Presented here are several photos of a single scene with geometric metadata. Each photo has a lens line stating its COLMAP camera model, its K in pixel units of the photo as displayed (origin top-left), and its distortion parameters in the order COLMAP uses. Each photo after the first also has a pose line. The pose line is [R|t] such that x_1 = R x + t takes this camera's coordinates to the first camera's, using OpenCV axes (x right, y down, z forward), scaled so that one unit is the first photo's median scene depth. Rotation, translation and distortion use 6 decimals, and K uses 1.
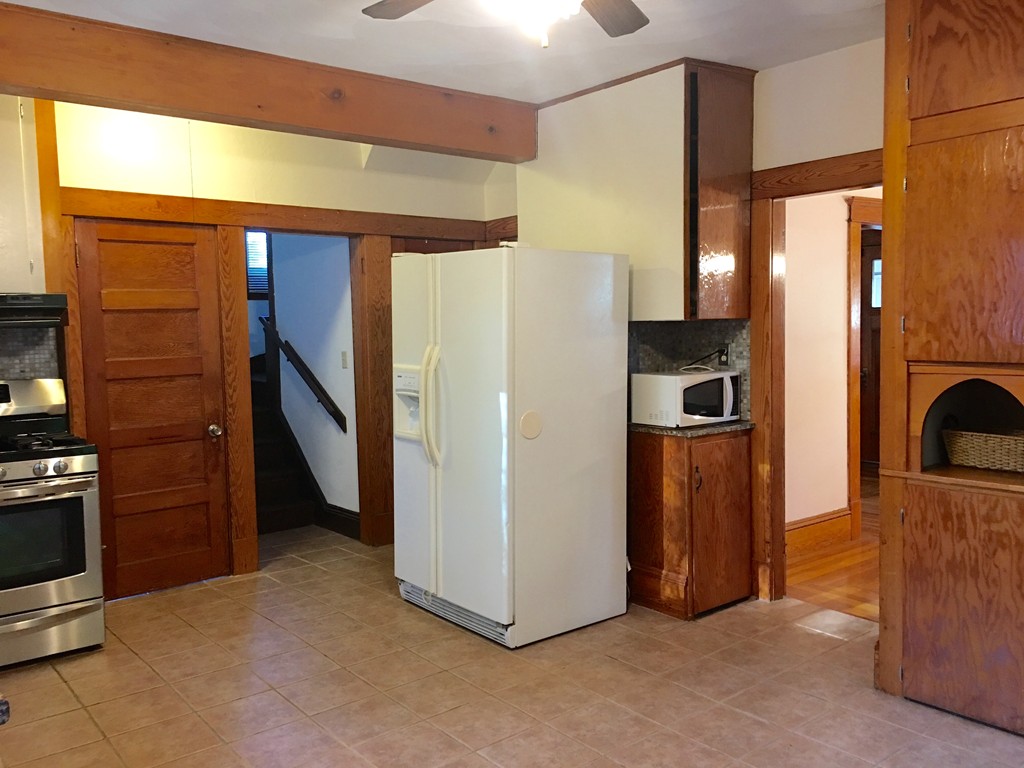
lens RADIAL K [[850.9, 0, 519.4], [0, 850.9, 377.6], [0, 0, 1]] dist [0.054244, -0.077524]
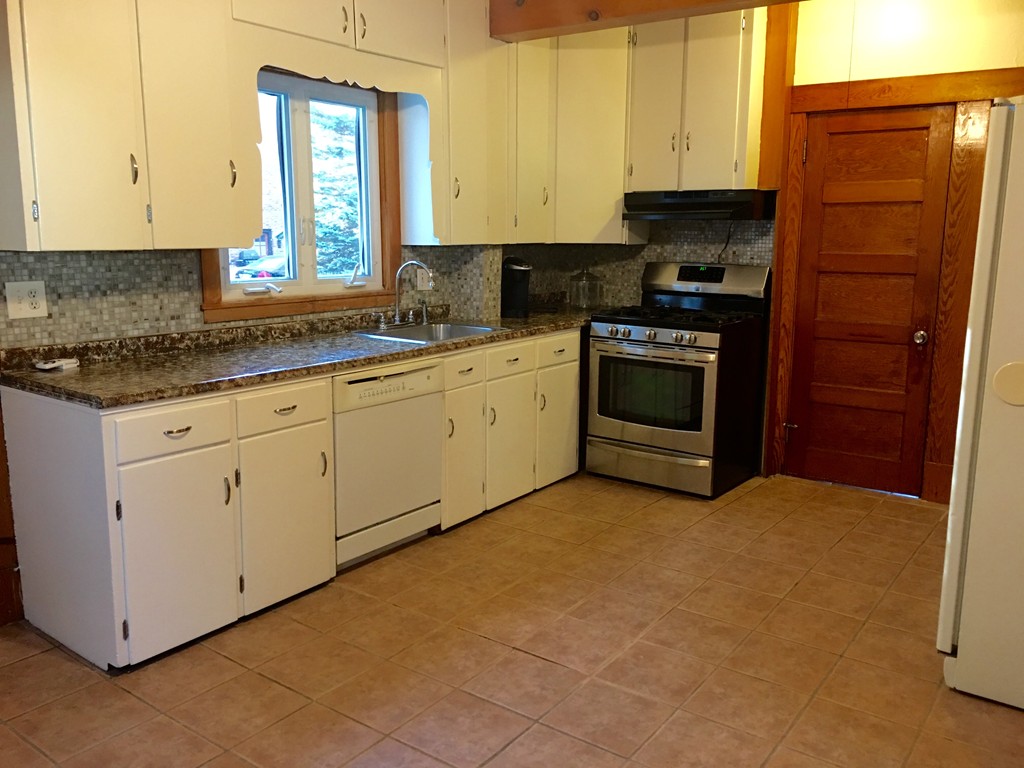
lens RADIAL K [[850.9, 0, 519.4], [0, 850.9, 377.6], [0, 0, 1]] dist [0.054244, -0.077524]
pose [[0.252617, 0.195726, -0.947563, 0.450671], [-0.070692, 0.980442, 0.183671, -0.037519], [0.964980, 0.020587, 0.261513, 0.390128]]
